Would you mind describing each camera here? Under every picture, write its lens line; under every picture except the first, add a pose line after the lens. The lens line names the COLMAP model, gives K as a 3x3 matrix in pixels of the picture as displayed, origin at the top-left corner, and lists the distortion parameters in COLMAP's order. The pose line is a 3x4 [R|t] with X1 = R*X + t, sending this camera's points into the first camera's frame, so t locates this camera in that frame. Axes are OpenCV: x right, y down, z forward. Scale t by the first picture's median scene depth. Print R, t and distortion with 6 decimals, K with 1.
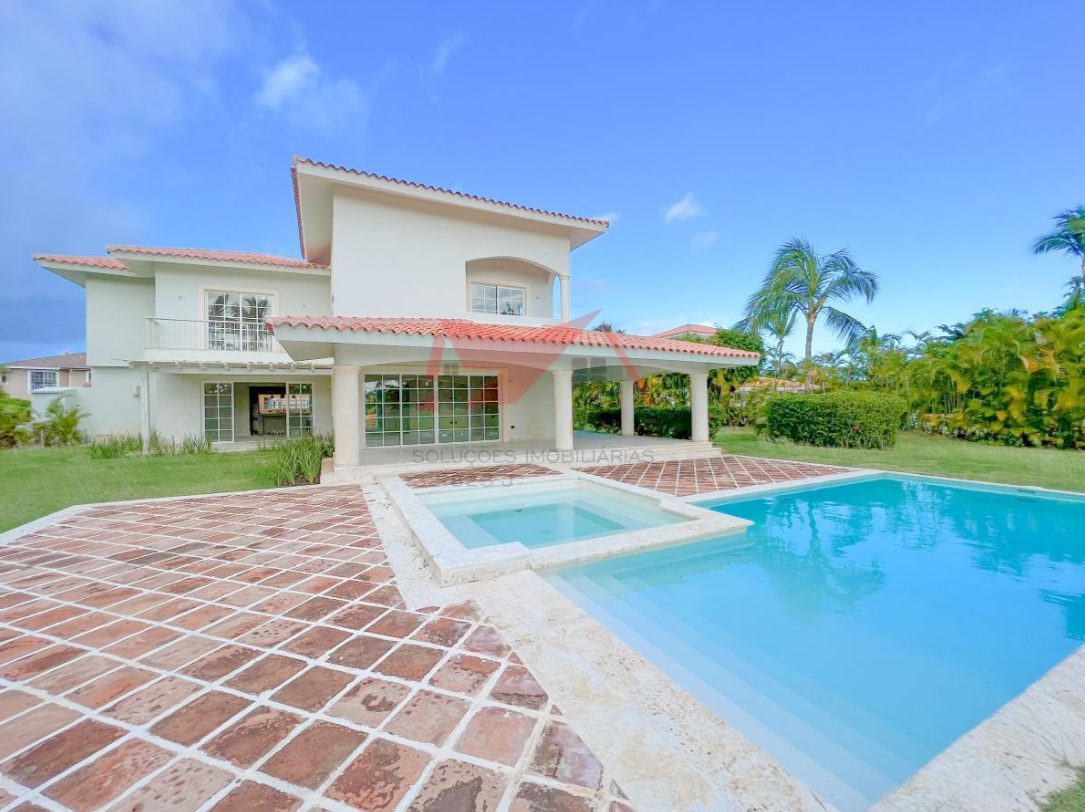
lens RADIAL K [[422.3, 0, 542.5], [0, 422.3, 406.0], [0, 0, 1]] dist [0.002073, 0.000303]
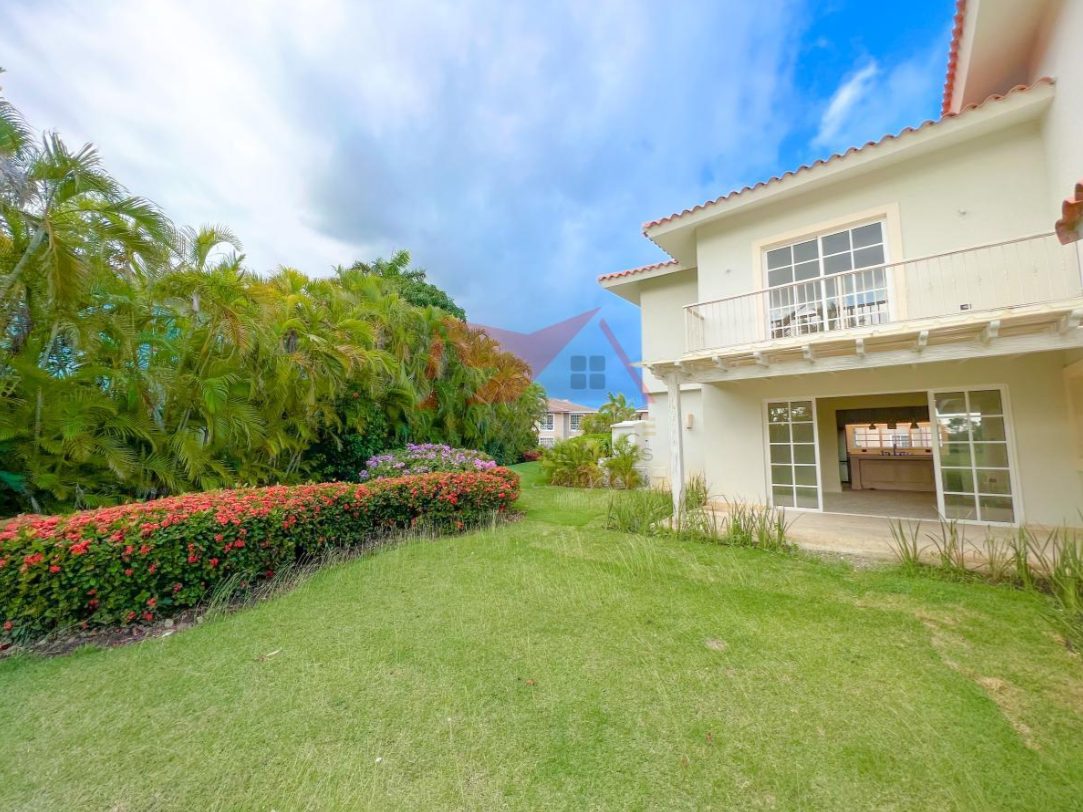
lens RADIAL K [[442.0, 0, 541.5], [0, 442.0, 406.0], [0, 0, 1]] dist [0.001820, 0.000159]
pose [[0.396390, -0.062329, -0.915964, -0.367407], [-0.007673, 0.997433, -0.071193, -0.003486], [0.918050, 0.035248, 0.394894, 0.474066]]
